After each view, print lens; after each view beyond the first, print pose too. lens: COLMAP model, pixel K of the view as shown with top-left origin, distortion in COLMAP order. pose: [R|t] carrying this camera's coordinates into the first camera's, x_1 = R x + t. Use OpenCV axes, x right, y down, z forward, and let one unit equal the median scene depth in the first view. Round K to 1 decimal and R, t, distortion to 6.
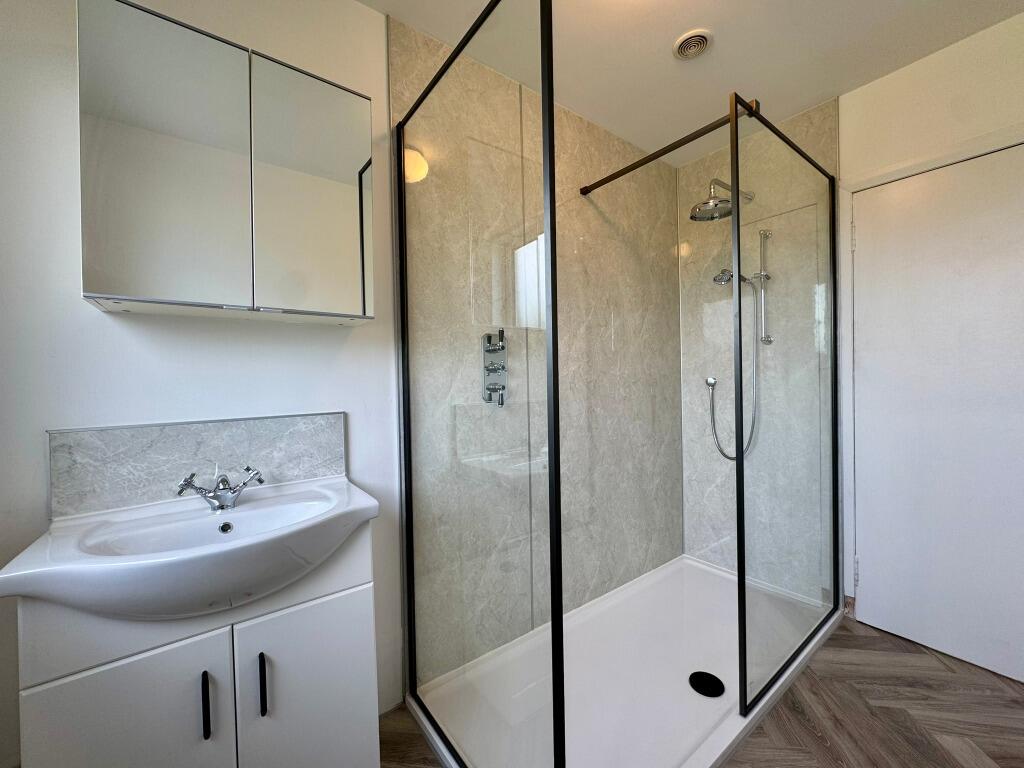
lens RADIAL K [[407.9, 0, 511.3], [0, 407.9, 382.2], [0, 0, 1]] dist [-0.007999, -0.000271]
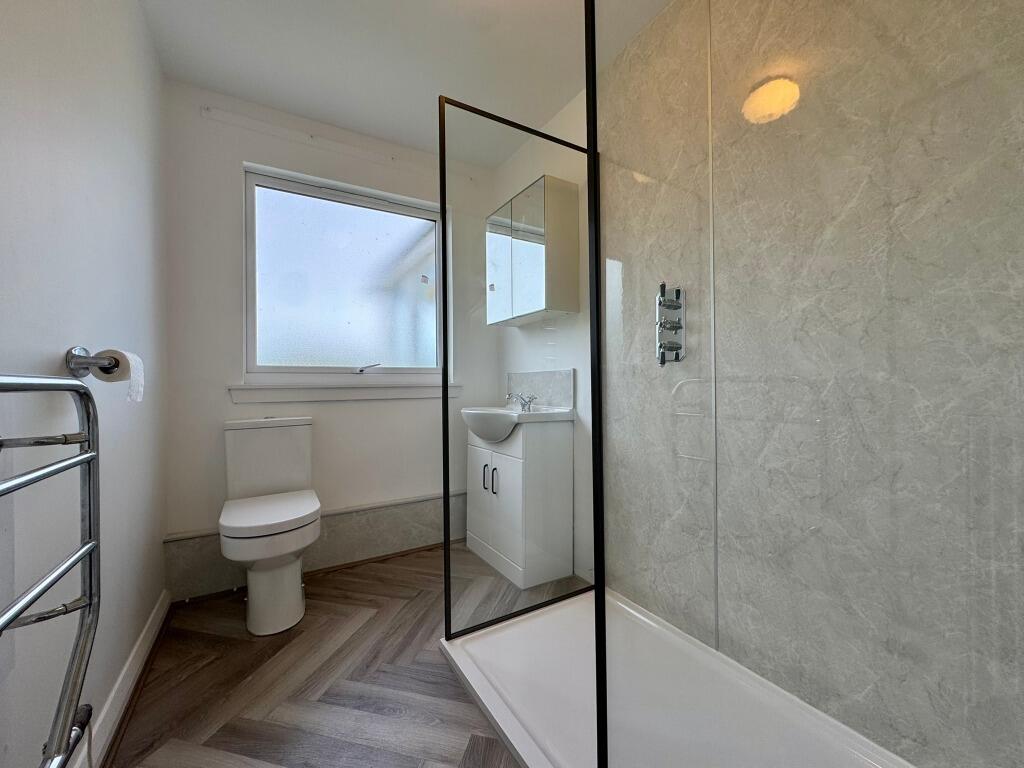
lens RADIAL K [[407.9, 0, 510.8], [0, 407.9, 384.6], [0, 0, 1]] dist [-0.007999, -0.000271]
pose [[-0.099374, 0.018123, -0.994885, 0.901749], [0.001062, 0.999835, 0.018107, 0.081986], [0.995050, 0.000743, -0.099377, 0.707909]]
